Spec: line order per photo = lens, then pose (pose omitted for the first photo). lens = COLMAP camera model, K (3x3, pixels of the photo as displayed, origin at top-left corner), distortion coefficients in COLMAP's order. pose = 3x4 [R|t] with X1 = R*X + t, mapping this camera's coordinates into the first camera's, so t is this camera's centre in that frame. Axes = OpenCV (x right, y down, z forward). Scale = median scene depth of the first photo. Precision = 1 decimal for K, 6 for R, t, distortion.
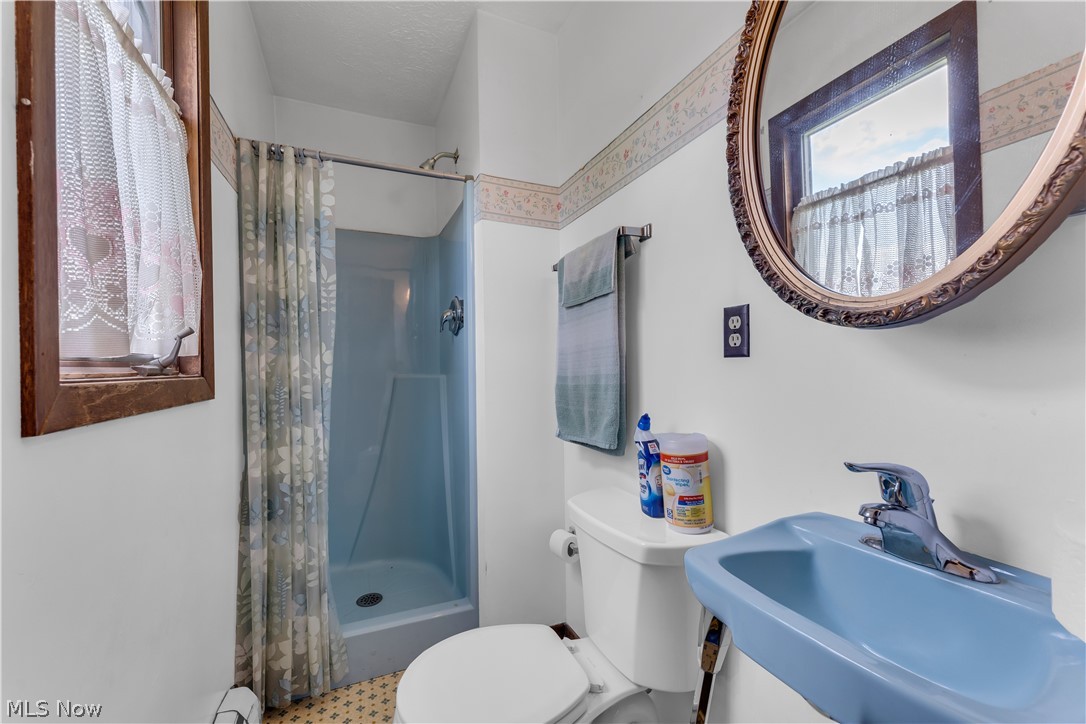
lens RADIAL K [[457.9, 0, 537.8], [0, 457.9, 366.5], [0, 0, 1]] dist [0.002844, -0.000423]
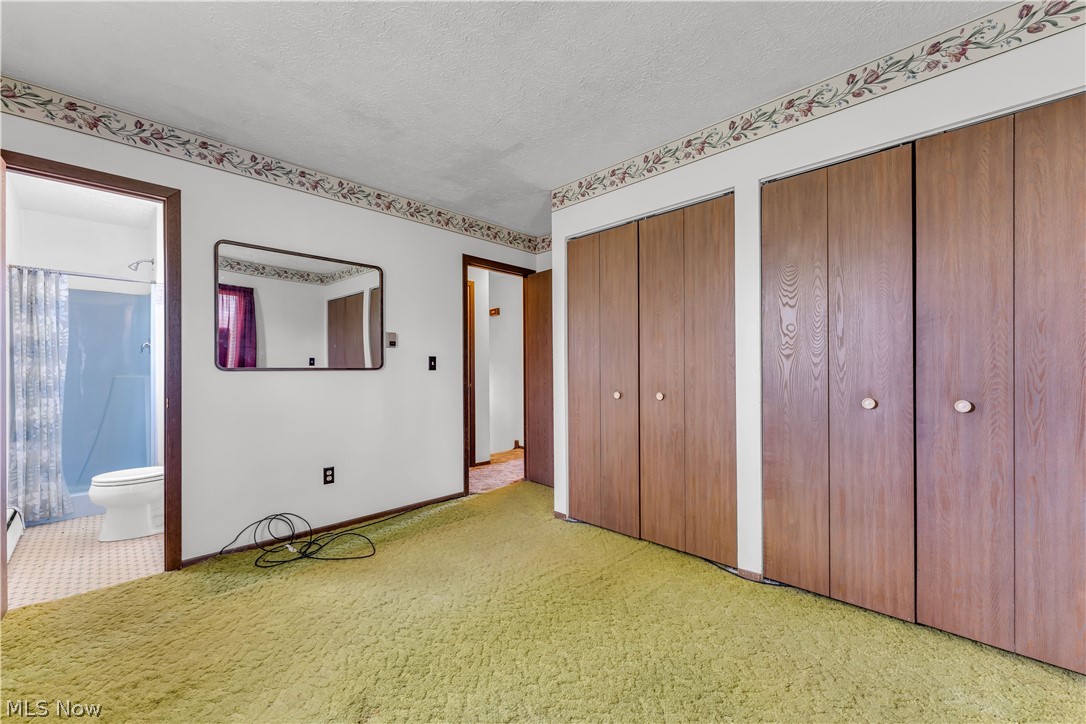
lens RADIAL K [[457.9, 0, 543.2], [0, 457.9, 367.0], [0, 0, 1]] dist [0.002844, -0.000423]
pose [[0.932761, 0.010499, 0.360343, 0.924652], [-0.009813, 0.999945, -0.003732, -0.035542], [-0.360362, -0.000055, 0.932813, -1.941494]]
